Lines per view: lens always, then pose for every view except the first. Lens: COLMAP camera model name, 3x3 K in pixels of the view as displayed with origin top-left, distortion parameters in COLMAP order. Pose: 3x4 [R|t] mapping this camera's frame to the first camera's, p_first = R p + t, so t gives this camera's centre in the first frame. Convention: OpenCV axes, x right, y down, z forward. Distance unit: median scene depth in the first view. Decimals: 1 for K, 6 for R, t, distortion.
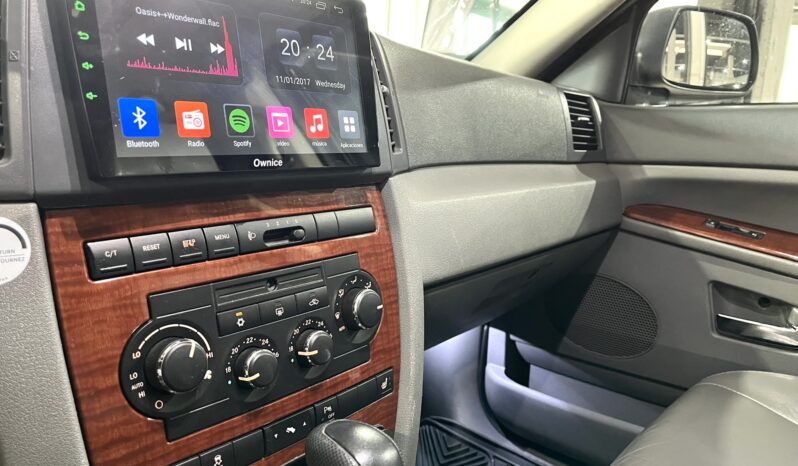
lens RADIAL K [[596.6, 0, 399.0], [0, 596.6, 233.0], [0, 0, 1]] dist [0.037388, -0.048486]
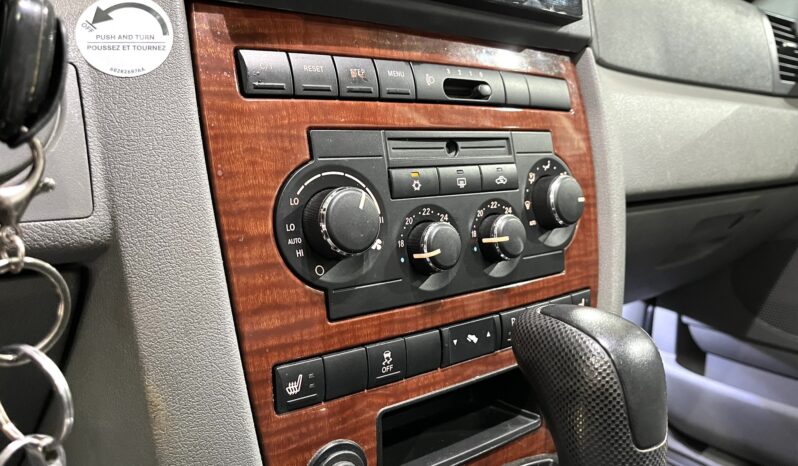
lens RADIAL K [[596.6, 0, 399.0], [0, 596.6, 233.0], [0, 0, 1]] dist [0.037388, -0.048486]
pose [[0.981855, 0.012705, -0.189207, -0.126013], [-0.018107, 0.999475, -0.026850, 0.208761], [0.188767, 0.029788, 0.981570, 0.215340]]
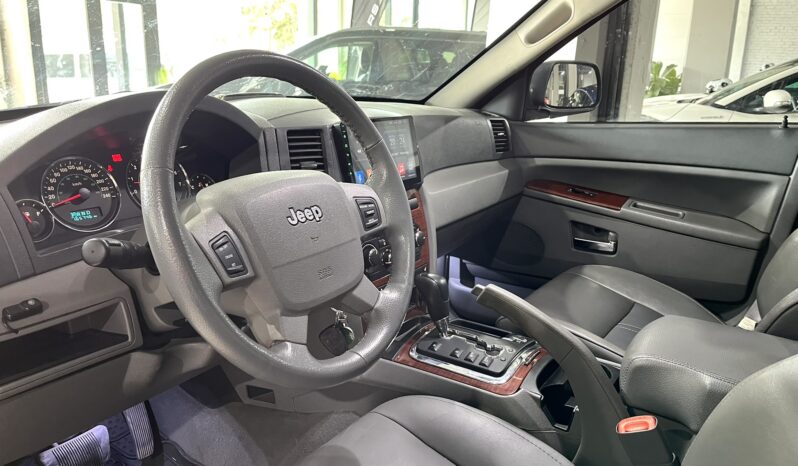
lens RADIAL K [[609.3, 0, 377.8], [0, 609.3, 230.4], [0, 0, 1]] dist [-0.003214, -0.008527]
pose [[0.994741, -0.054883, 0.086480, -0.487218], [0.048863, 0.996331, 0.070259, -0.105255], [-0.090019, -0.065663, 0.993773, -1.675627]]
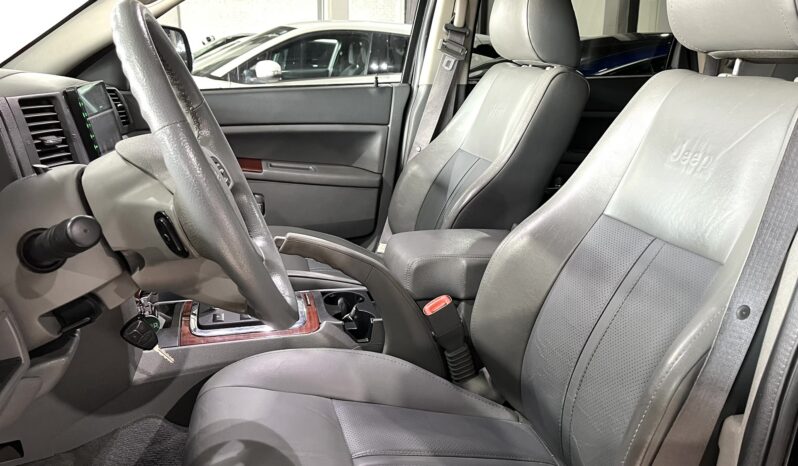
lens RADIAL K [[698.5, 0, 446.3], [0, 698.5, 237.0], [0, 0, 1]] dist [0.074089, -0.175309]
pose [[0.539914, -0.235498, 0.808105, -1.734735], [0.155187, 0.971456, 0.179418, -0.112124], [-0.827291, 0.028537, 0.561048, -1.565127]]
